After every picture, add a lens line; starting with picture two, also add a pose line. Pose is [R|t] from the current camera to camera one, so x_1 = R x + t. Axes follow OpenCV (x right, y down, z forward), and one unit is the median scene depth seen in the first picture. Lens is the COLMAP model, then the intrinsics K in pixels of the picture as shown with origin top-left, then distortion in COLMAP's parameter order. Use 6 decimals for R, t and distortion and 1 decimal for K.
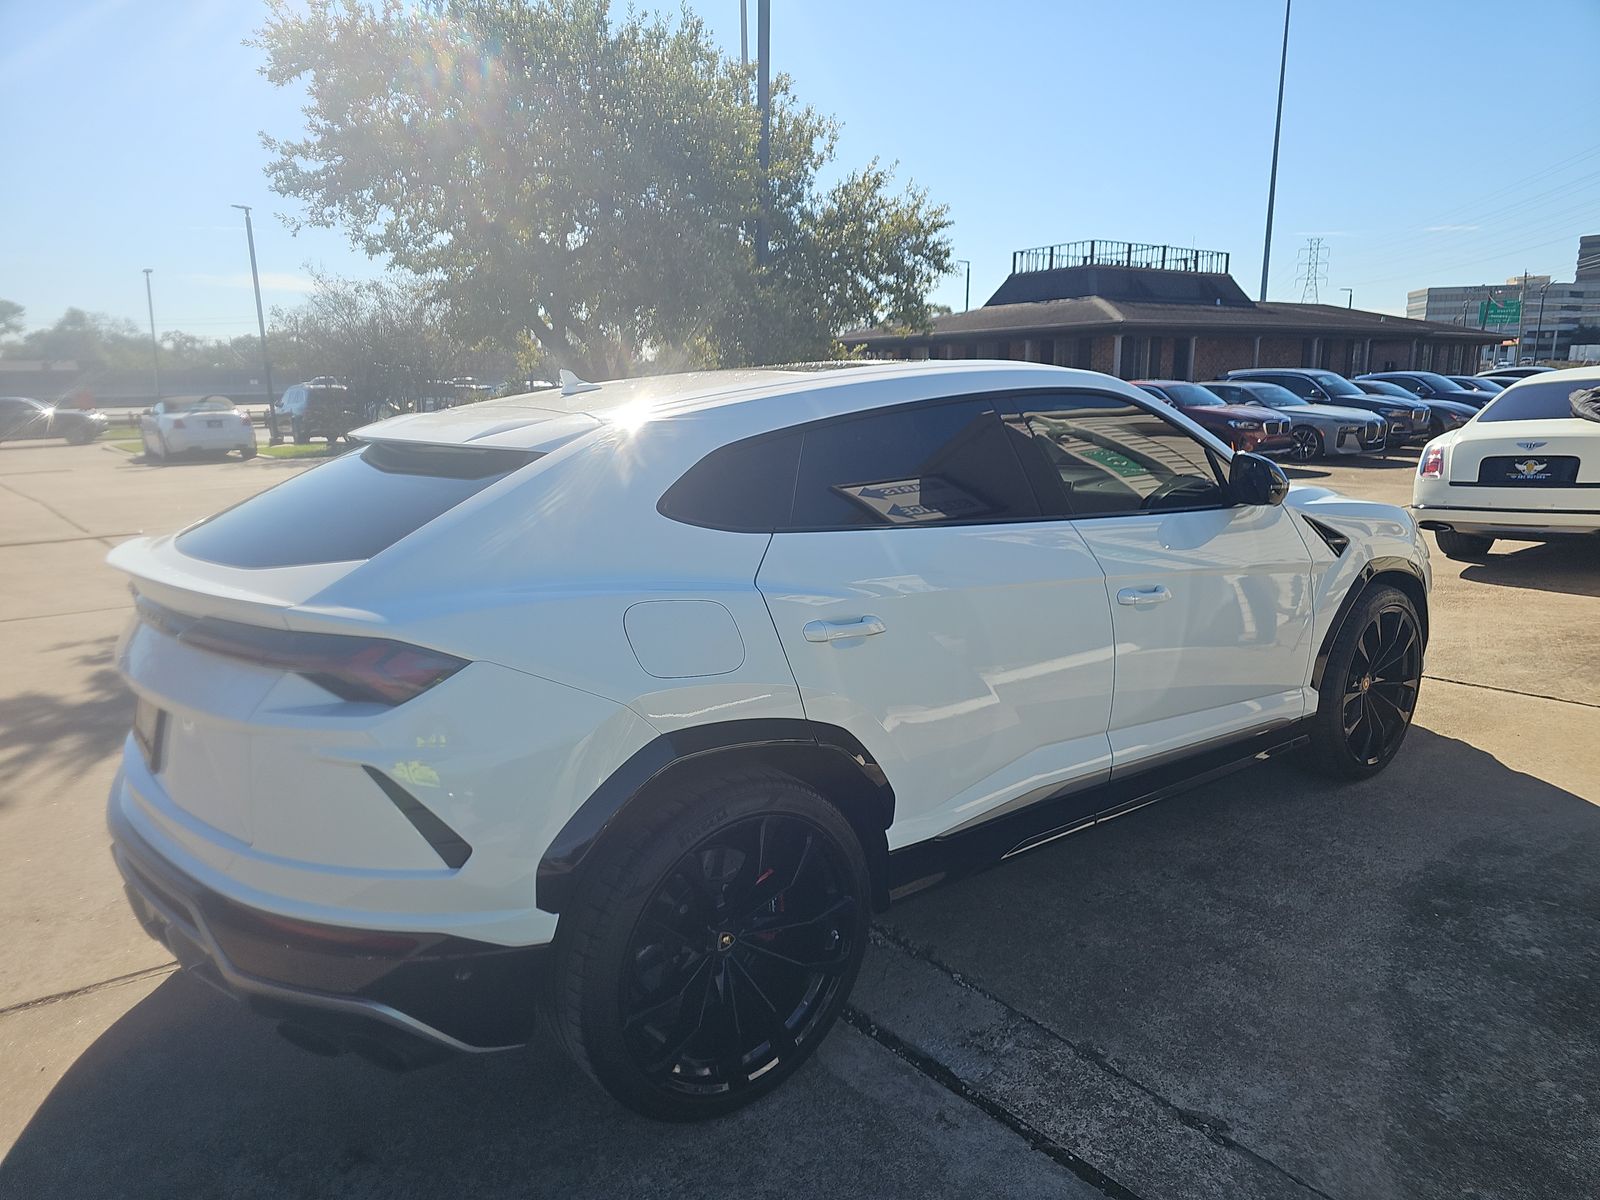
lens RADIAL K [[1057.7, 0, 794.9], [0, 1057.7, 608.3], [0, 0, 1]] dist [0.003167, -0.000227]
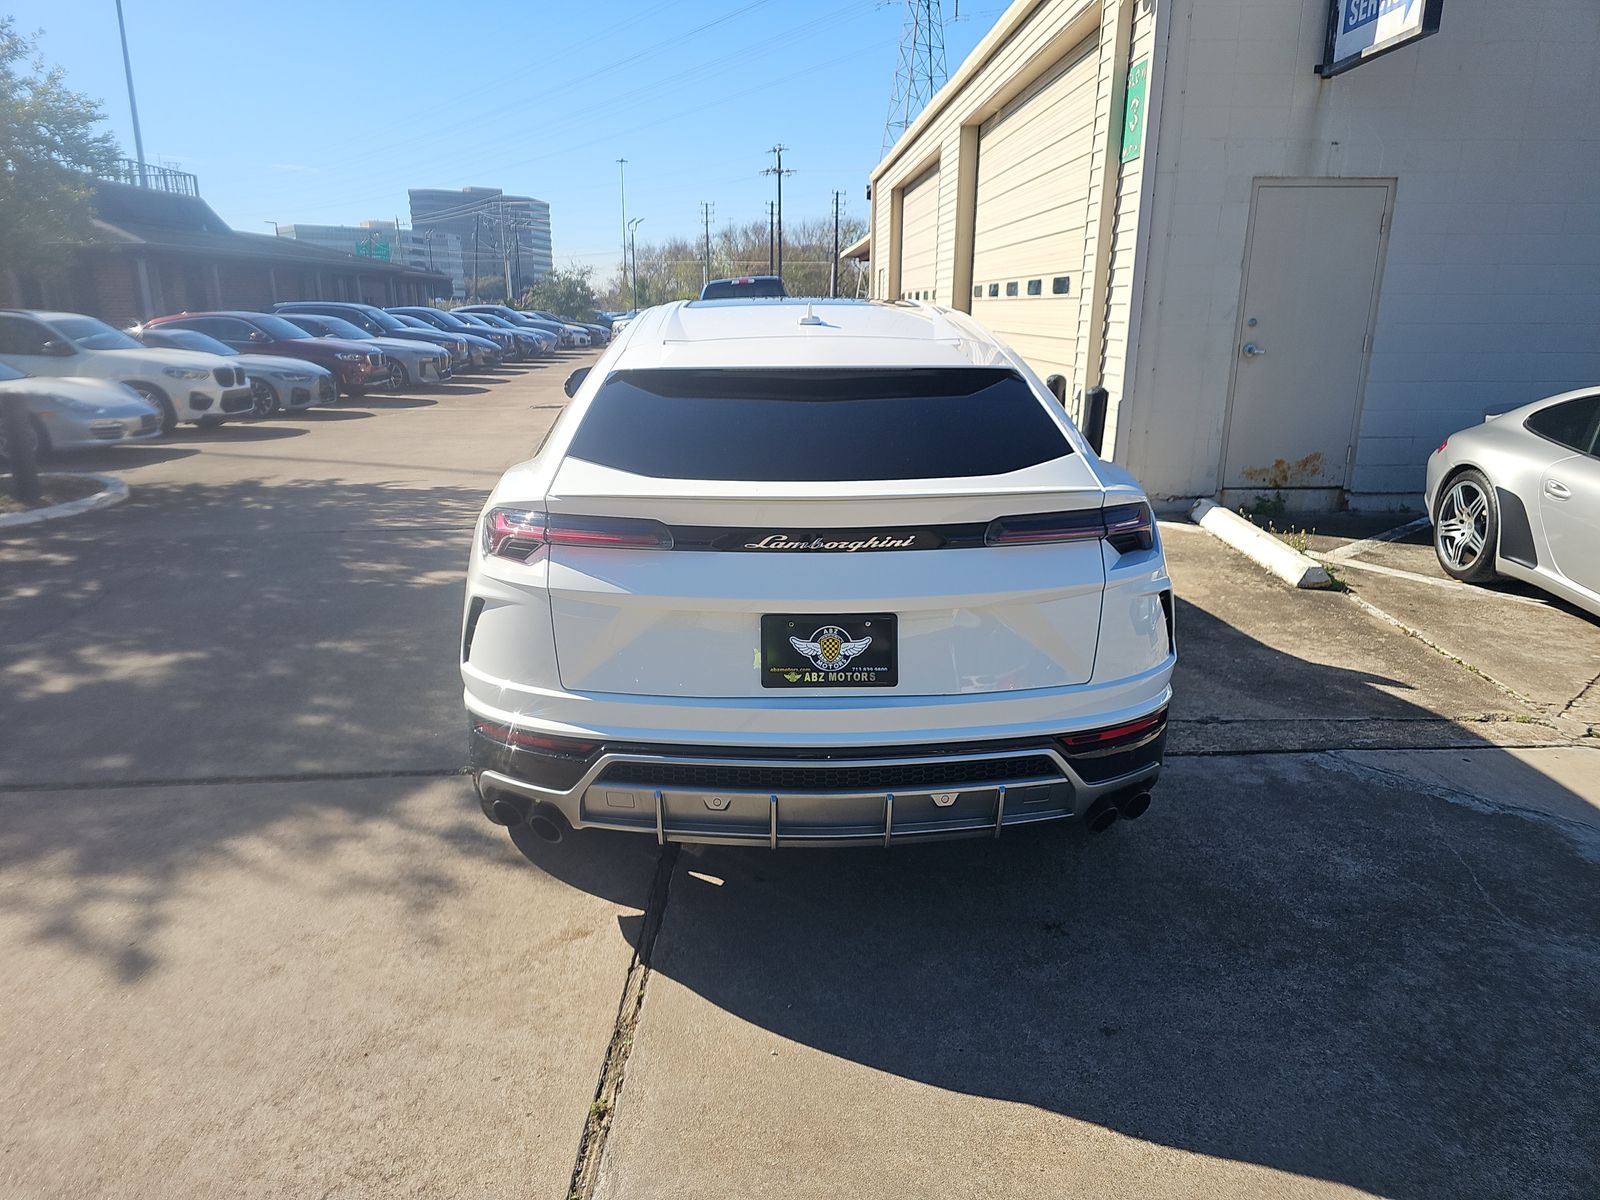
lens RADIAL K [[1065.9, 0, 769.6], [0, 1065.9, 595.7], [0, 0, 1]] dist [0.002748, -0.003119]
pose [[0.588324, -0.194958, 0.784772, -0.187888], [0.158095, 0.979504, 0.124814, -0.010992], [-0.793020, 0.050638, 0.607087, 0.057358]]
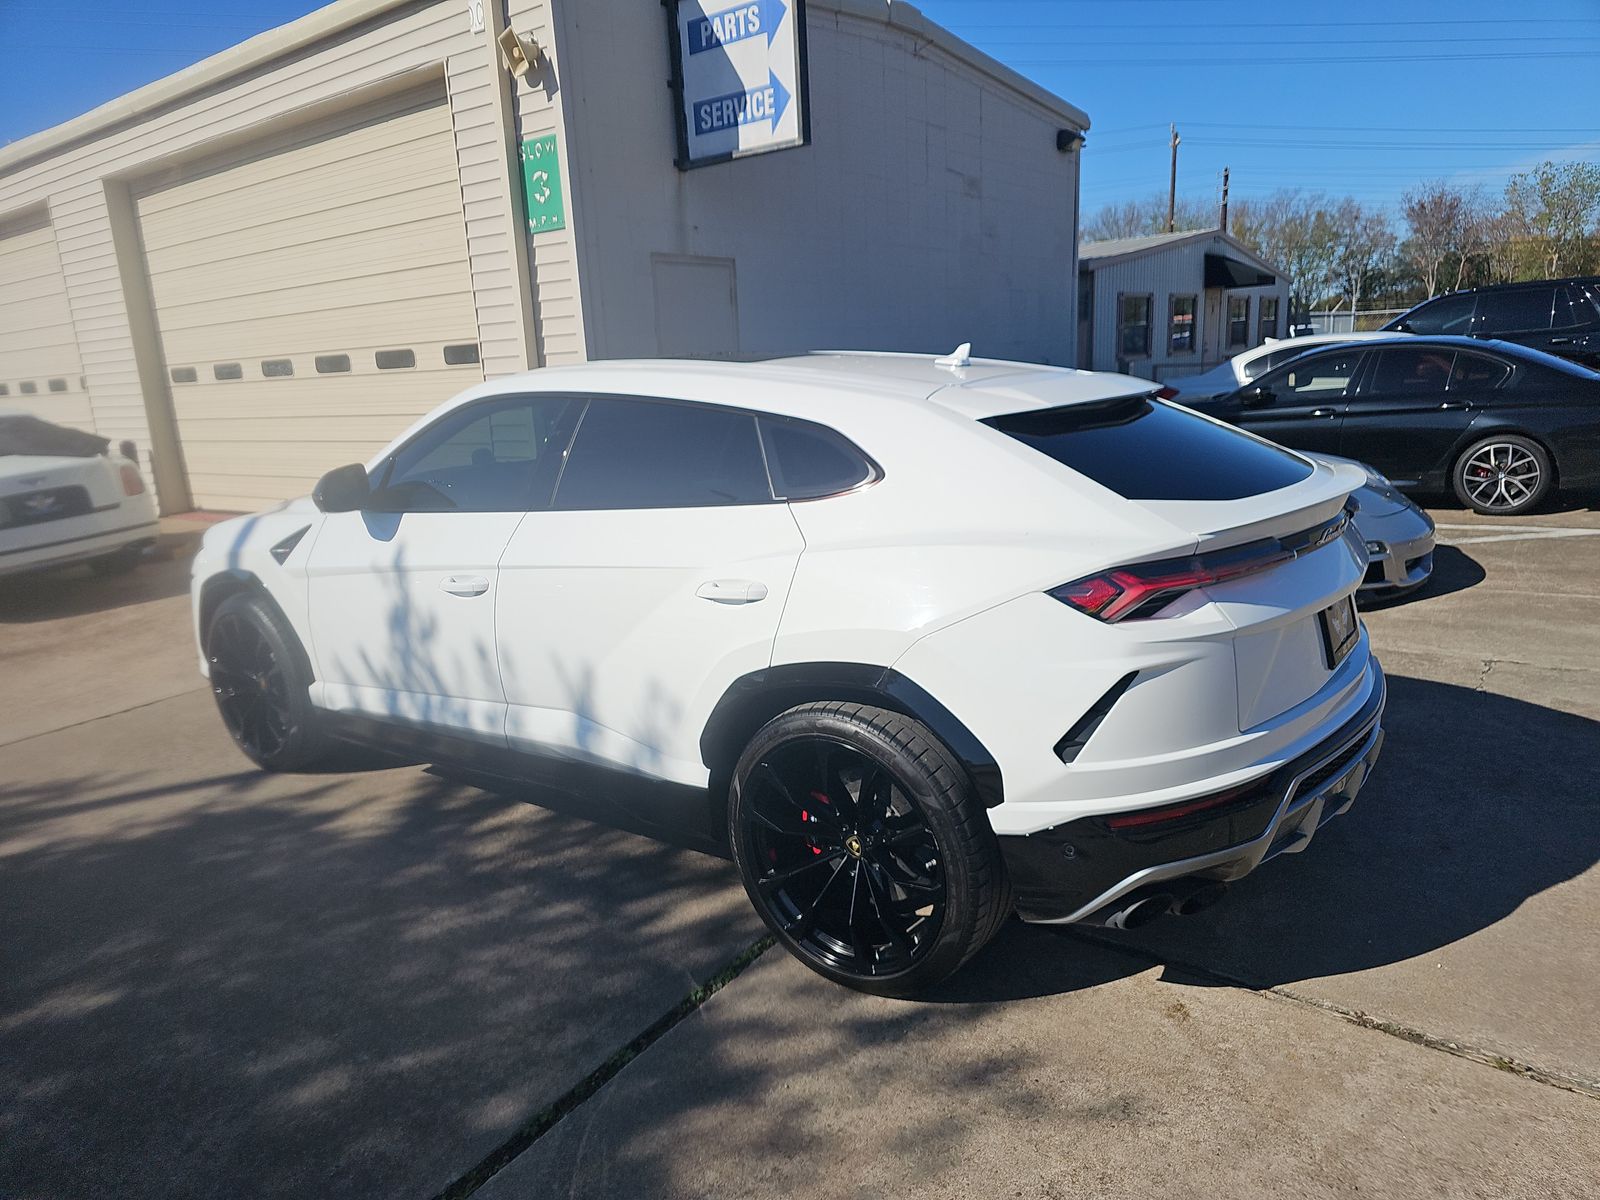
lens RADIAL K [[1053.6, 0, 801.2], [0, 1053.6, 629.6], [0, 0, 1]] dist [0.023980, -0.031917]
pose [[-0.284213, -0.206592, 0.936238, -0.202286], [0.255756, 0.924787, 0.281705, -0.048529], [-0.924019, 0.319513, -0.210000, 0.232104]]
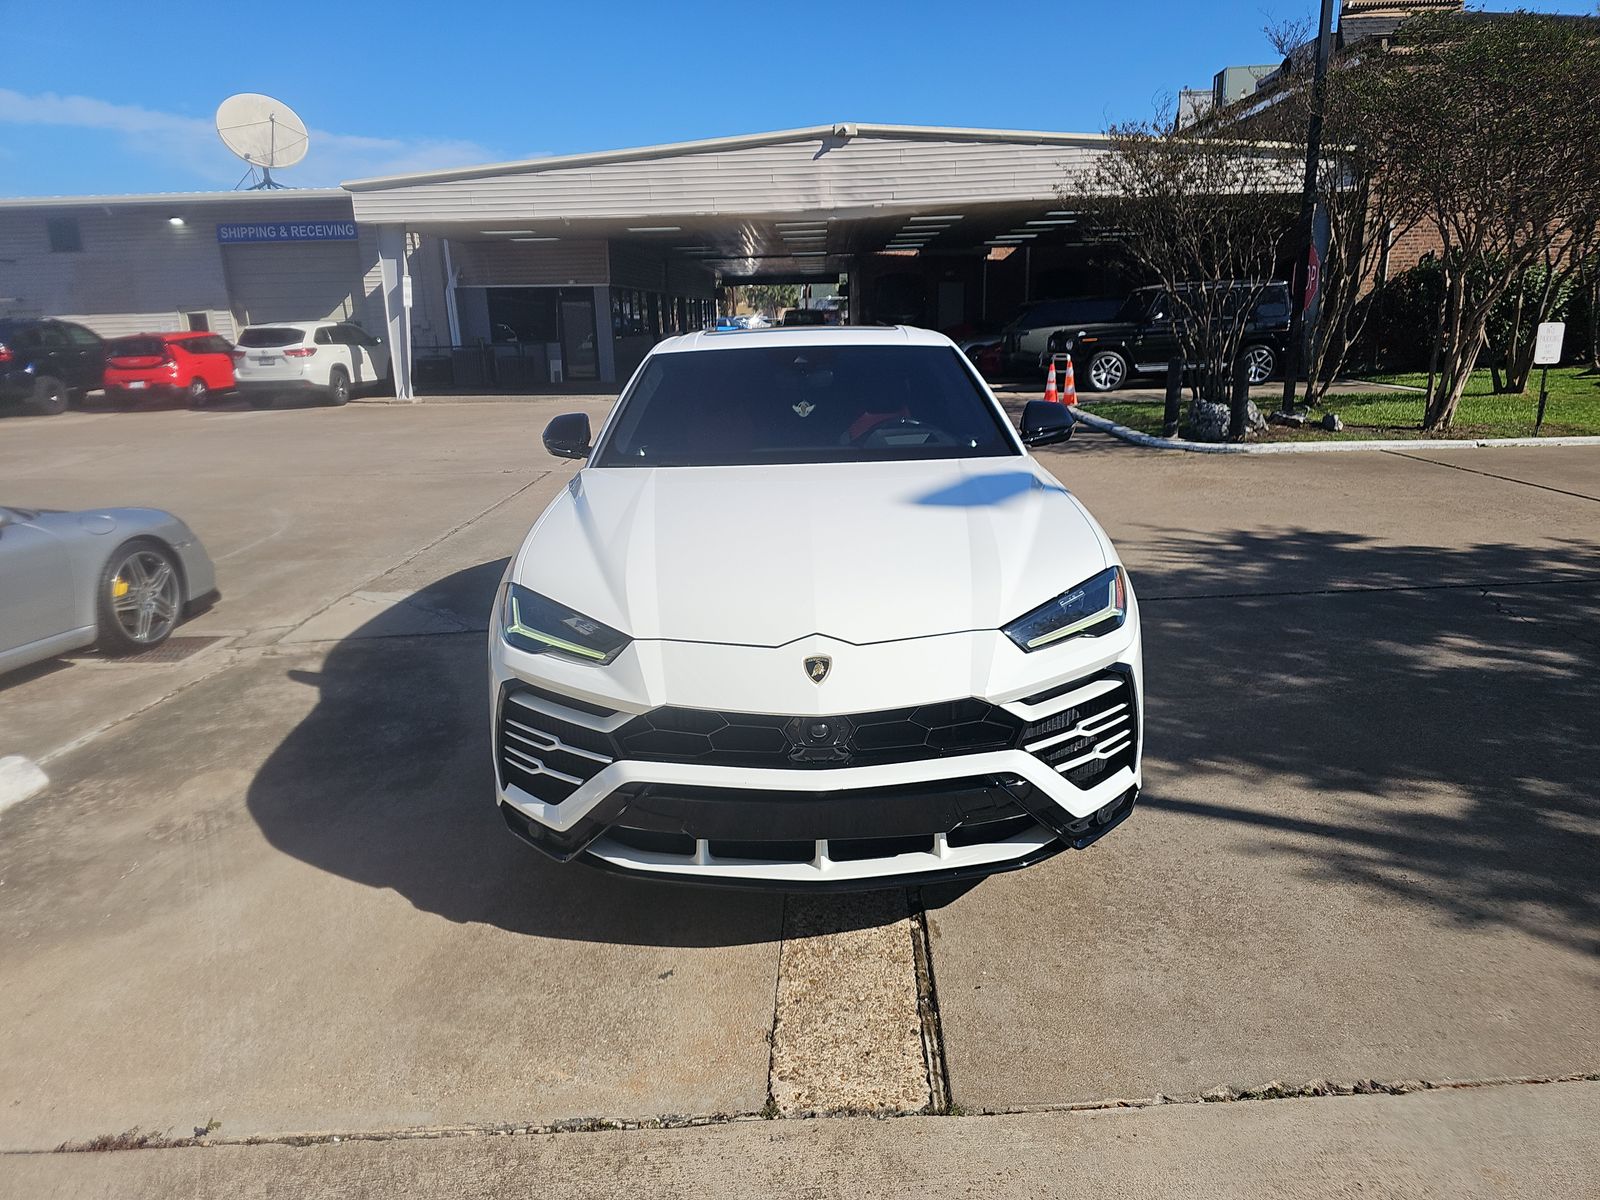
lens RADIAL K [[1057.7, 0, 794.9], [0, 1057.7, 608.3], [0, 0, 1]] dist [0.003167, -0.000227]
pose [[-0.594328, 0.251519, -0.763880, 0.233462], [-0.124531, 0.909598, 0.396389, -0.084736], [0.794522, 0.330712, -0.509278, 0.348351]]
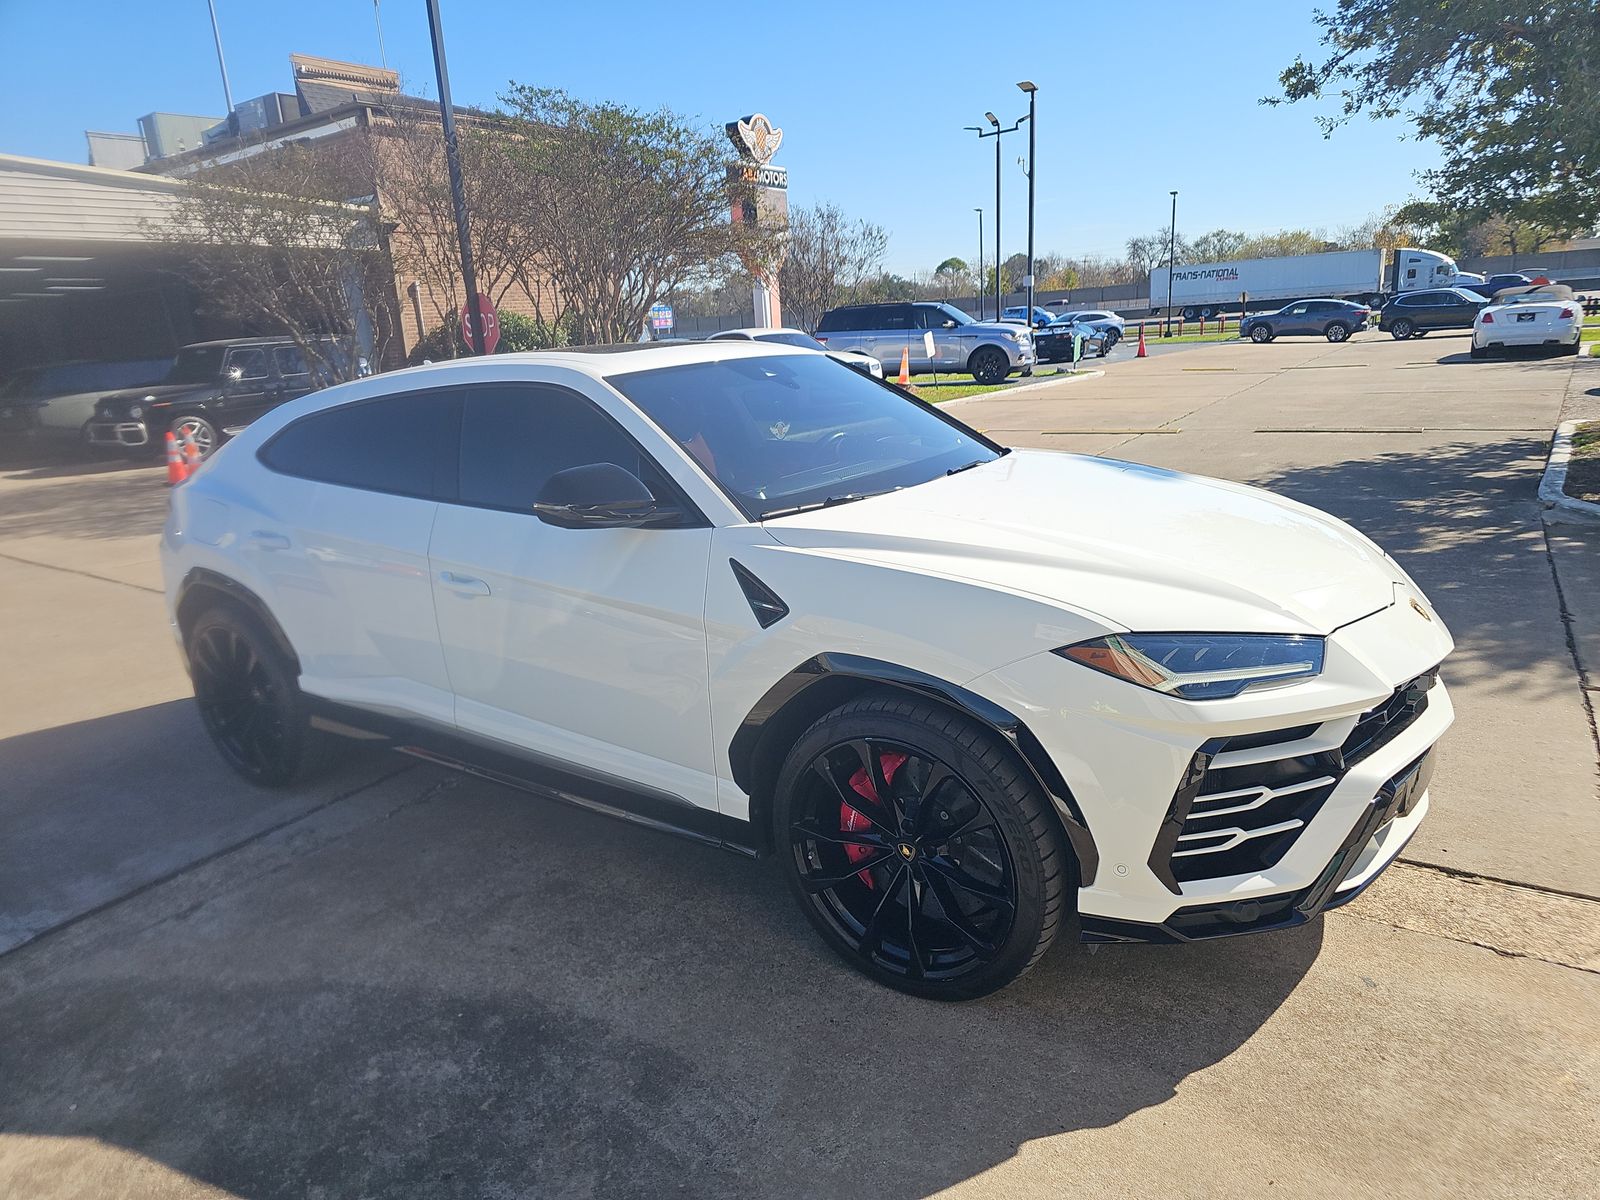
lens RADIAL K [[1053.6, 0, 801.2], [0, 1053.6, 629.6], [0, 0, 1]] dist [0.023980, -0.031917]
pose [[0.319321, 0.260555, -0.911123, 0.234314], [-0.146497, 0.963473, 0.224183, -0.042018], [0.936255, 0.061891, 0.345828, 0.157197]]
